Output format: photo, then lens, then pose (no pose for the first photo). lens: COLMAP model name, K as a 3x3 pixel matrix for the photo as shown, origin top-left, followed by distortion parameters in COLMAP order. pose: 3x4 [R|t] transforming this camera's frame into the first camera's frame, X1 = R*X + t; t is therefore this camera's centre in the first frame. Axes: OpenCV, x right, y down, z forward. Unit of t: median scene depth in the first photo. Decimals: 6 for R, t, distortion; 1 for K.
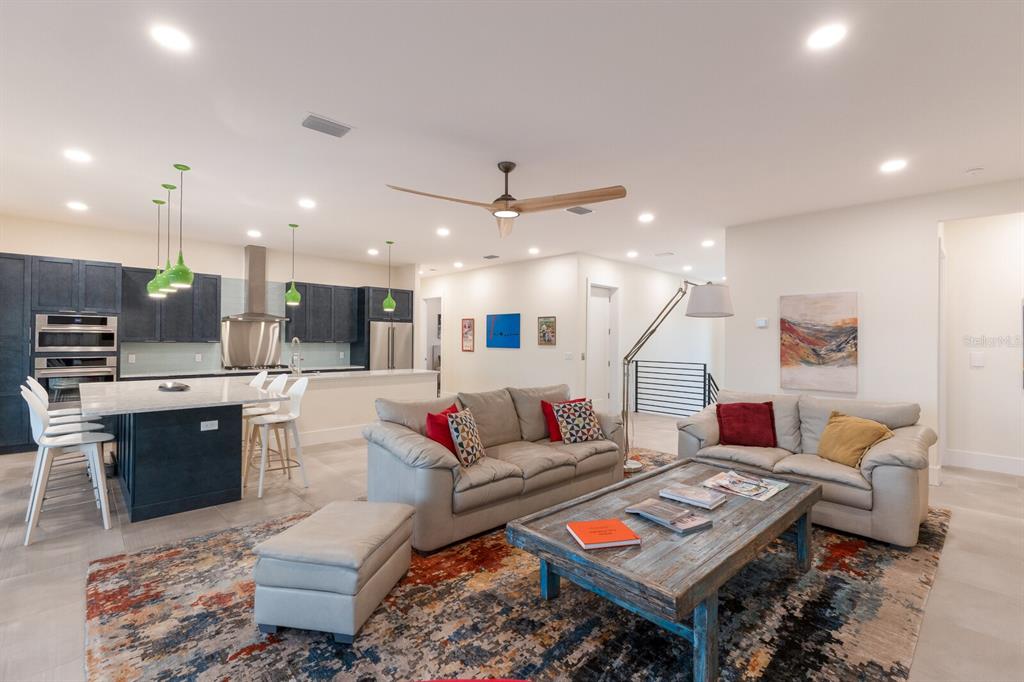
lens RADIAL K [[457.8, 0, 512.4], [0, 457.8, 336.0], [0, 0, 1]] dist [0.002578, 0.000670]
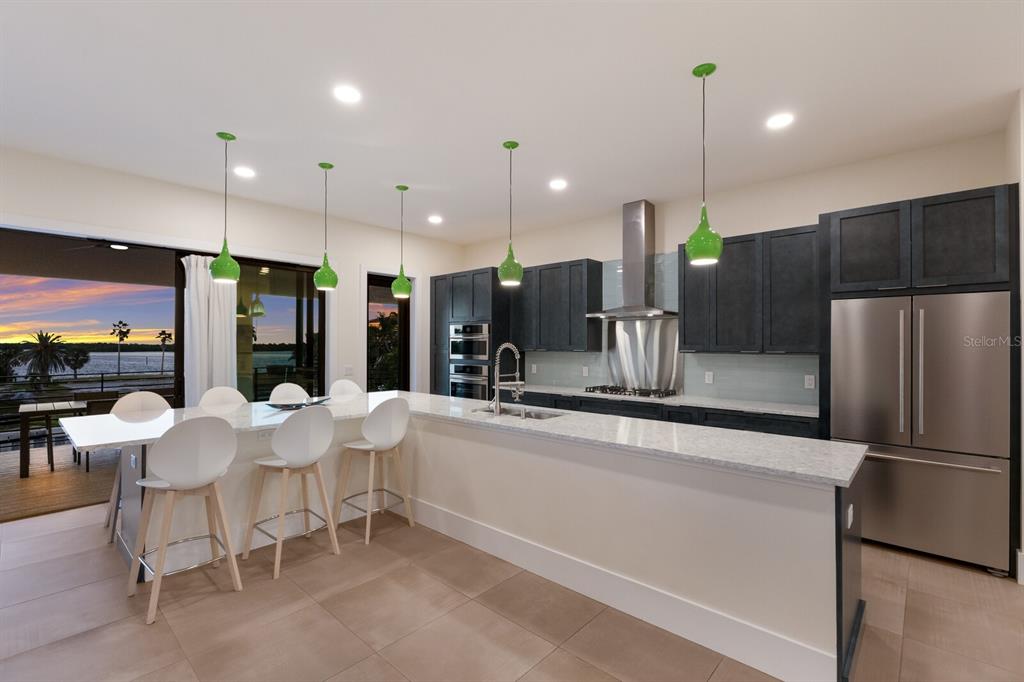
lens RADIAL K [[462.8, 0, 509.9], [0, 462.8, 344.8], [0, 0, 1]] dist [0.002842, 0.000358]
pose [[0.061806, -0.008647, -0.998051, 0.094686], [0.008580, 0.999930, -0.008132, 0.009373], [0.998051, -0.008061, 0.061875, 0.965524]]
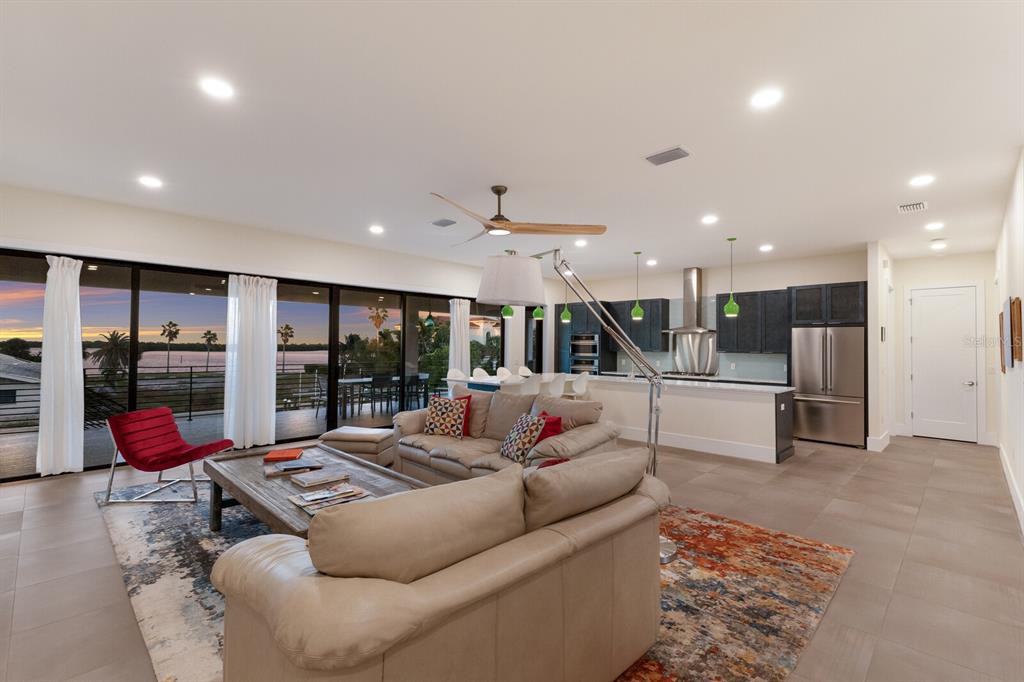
lens RADIAL K [[460.5, 0, 515.1], [0, 460.5, 339.2], [0, 0, 1]] dist [0.014664, 0.000010]
pose [[0.030417, -0.025347, -0.999216, 0.707788], [0.000099, 0.999678, -0.025356, 0.013293], [0.999537, 0.000673, 0.030409, 0.649915]]
